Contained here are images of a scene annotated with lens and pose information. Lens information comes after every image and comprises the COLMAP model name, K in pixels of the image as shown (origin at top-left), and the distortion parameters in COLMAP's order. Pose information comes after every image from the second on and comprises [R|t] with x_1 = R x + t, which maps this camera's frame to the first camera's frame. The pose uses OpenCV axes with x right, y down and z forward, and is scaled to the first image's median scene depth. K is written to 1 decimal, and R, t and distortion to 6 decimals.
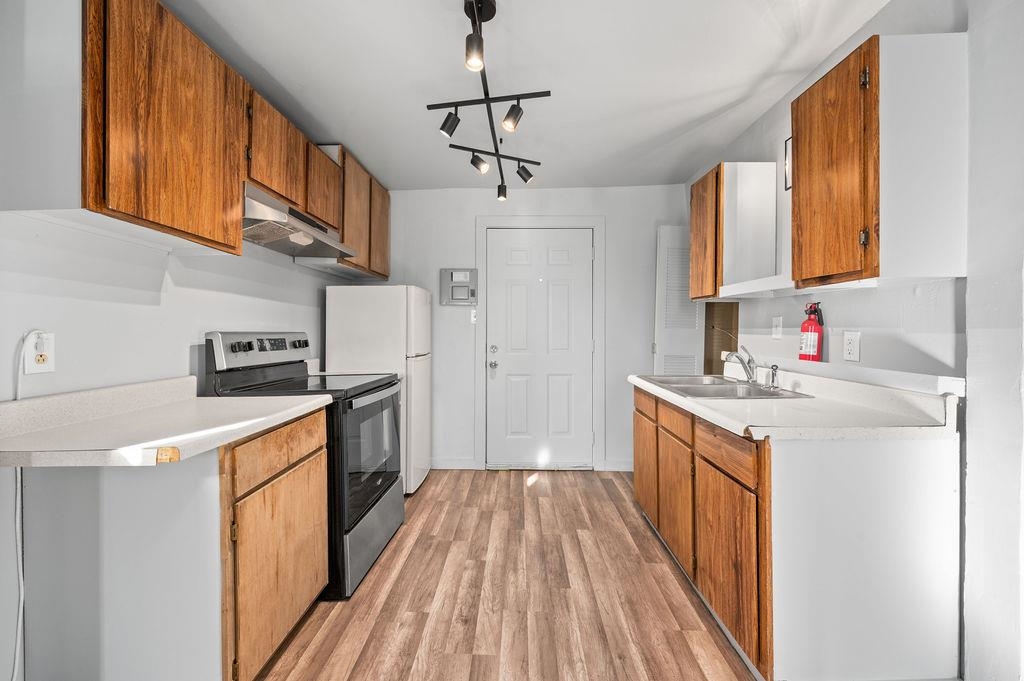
lens RADIAL K [[413.7, 0, 509.1], [0, 413.7, 333.9], [0, 0, 1]] dist [-0.001975, -0.000155]
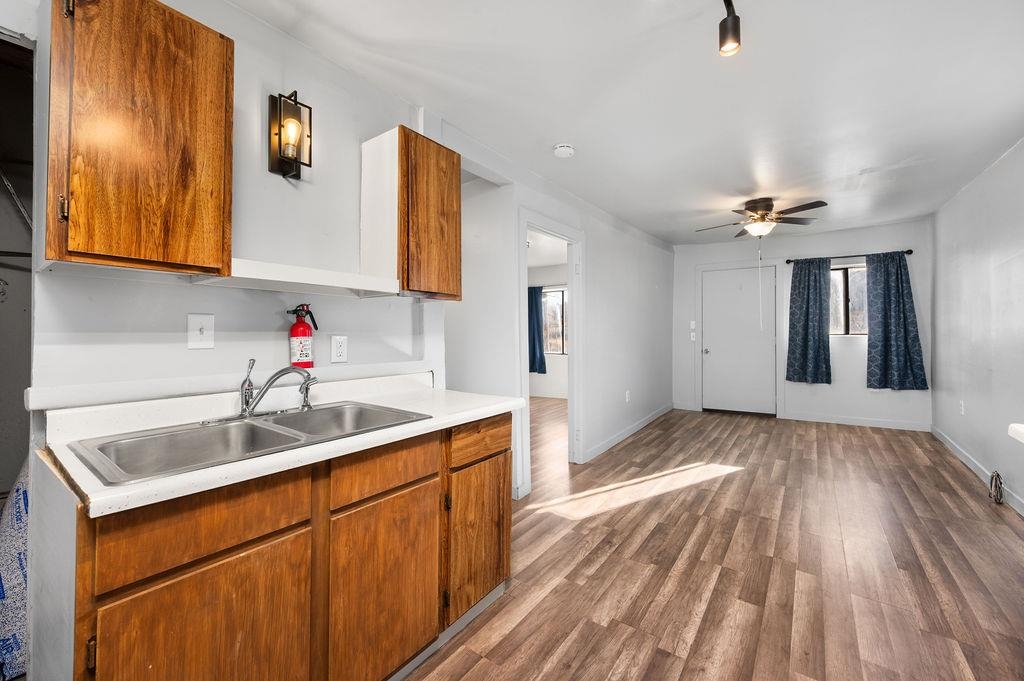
lens RADIAL K [[408.4, 0, 515.0], [0, 408.4, 345.3], [0, 0, 1]] dist [0.000795, 0.000485]
pose [[-0.823573, -0.008416, 0.567148, -0.170679], [0.015206, 0.999203, 0.036909, -0.016633], [-0.567006, 0.039021, -0.822789, 1.843174]]
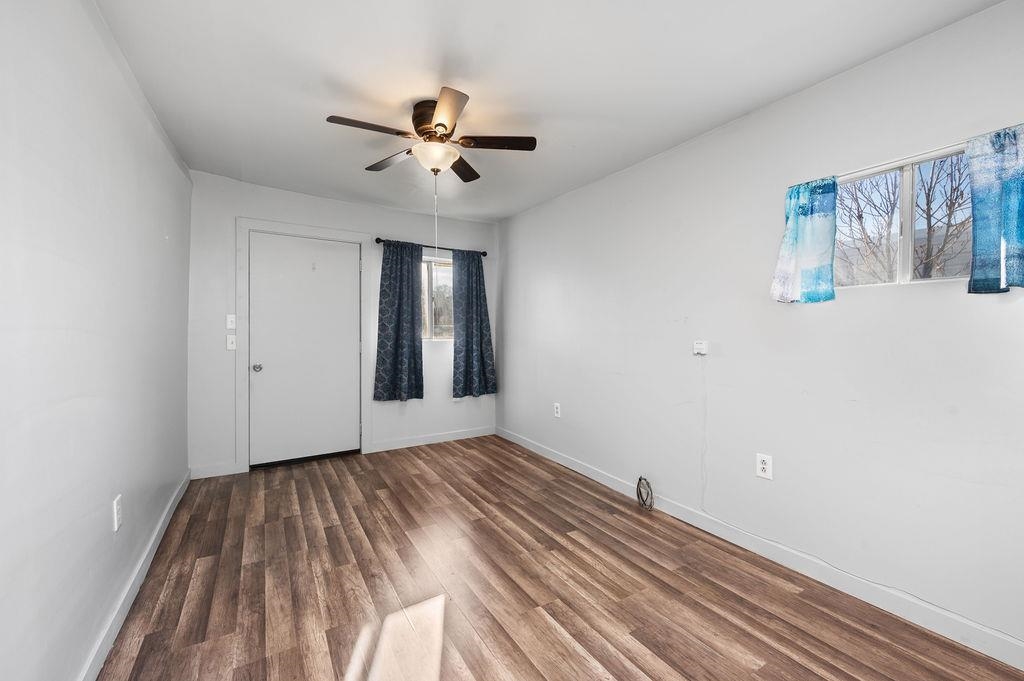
lens RADIAL K [[413.7, 0, 509.1], [0, 413.7, 333.9], [0, 0, 1]] dist [-0.001975, -0.000155]
pose [[-0.843489, 0.002460, -0.537142, 0.576838], [-0.001840, 0.999970, 0.007469, 0.003952], [0.537144, 0.007289, -0.843459, 0.344077]]
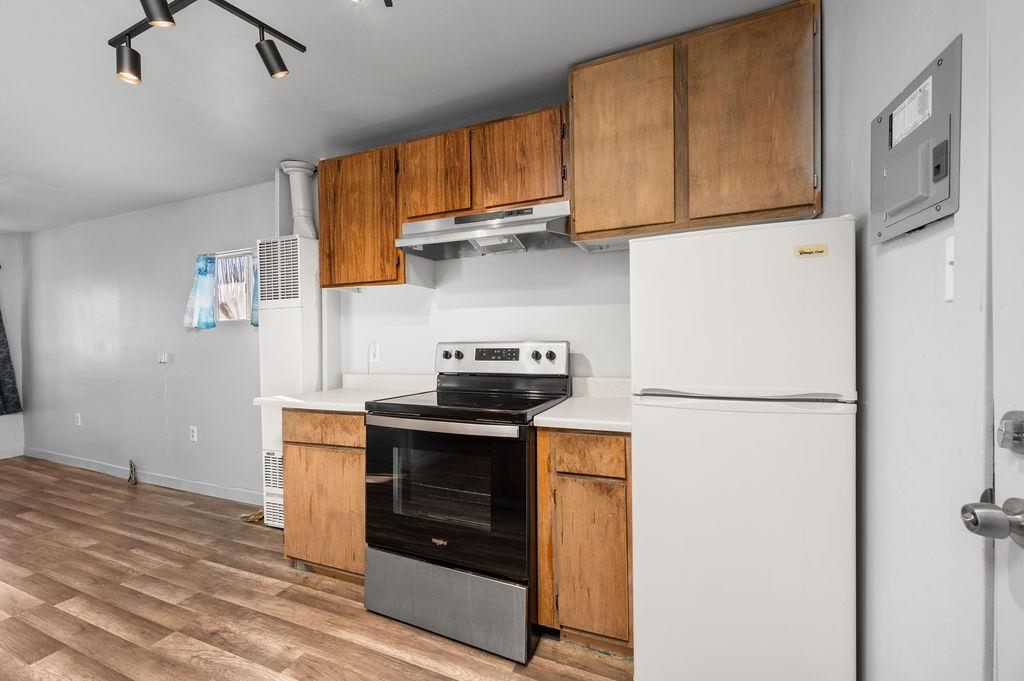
lens RADIAL K [[408.4, 0, 515.0], [0, 408.4, 345.3], [0, 0, 1]] dist [0.000795, 0.000485]
pose [[-0.359180, 0.022137, -0.933006, 0.468672], [0.013227, 0.999739, 0.018628, -0.019109], [0.933174, -0.005650, -0.359379, 2.018905]]
